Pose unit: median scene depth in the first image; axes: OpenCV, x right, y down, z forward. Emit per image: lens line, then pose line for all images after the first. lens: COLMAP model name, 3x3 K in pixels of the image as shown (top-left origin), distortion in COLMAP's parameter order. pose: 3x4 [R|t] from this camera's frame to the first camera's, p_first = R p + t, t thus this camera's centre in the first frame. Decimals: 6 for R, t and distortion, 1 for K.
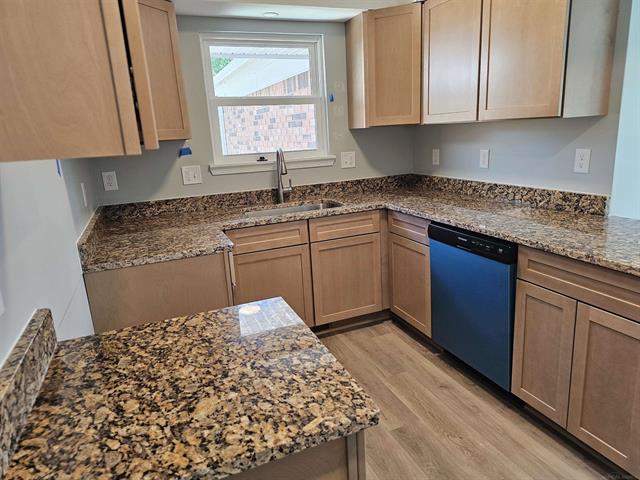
lens RADIAL K [[431.2, 0, 320.0], [0, 431.2, 240.0], [0, 0, 1]] dist [-0.001647, 0.001735]
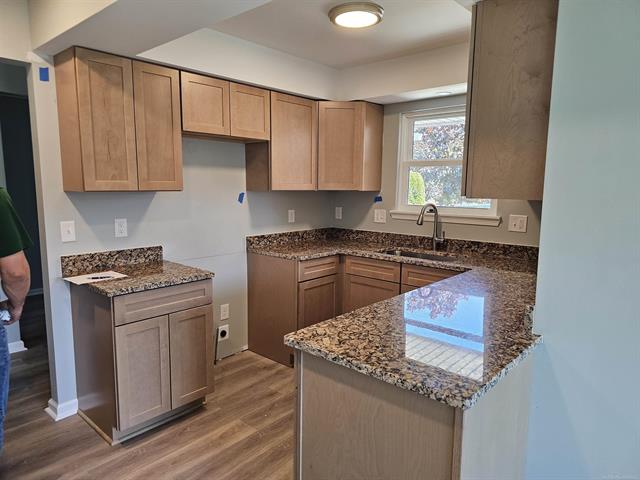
lens RADIAL K [[431.2, 0, 320.0], [0, 431.2, 240.0], [0, 0, 1]] dist [-0.001647, 0.001735]
pose [[0.428613, 0.171787, -0.887006, 0.853012], [-0.251618, 0.965613, 0.065425, -0.121195], [0.867744, 0.195145, 0.457099, 0.232345]]
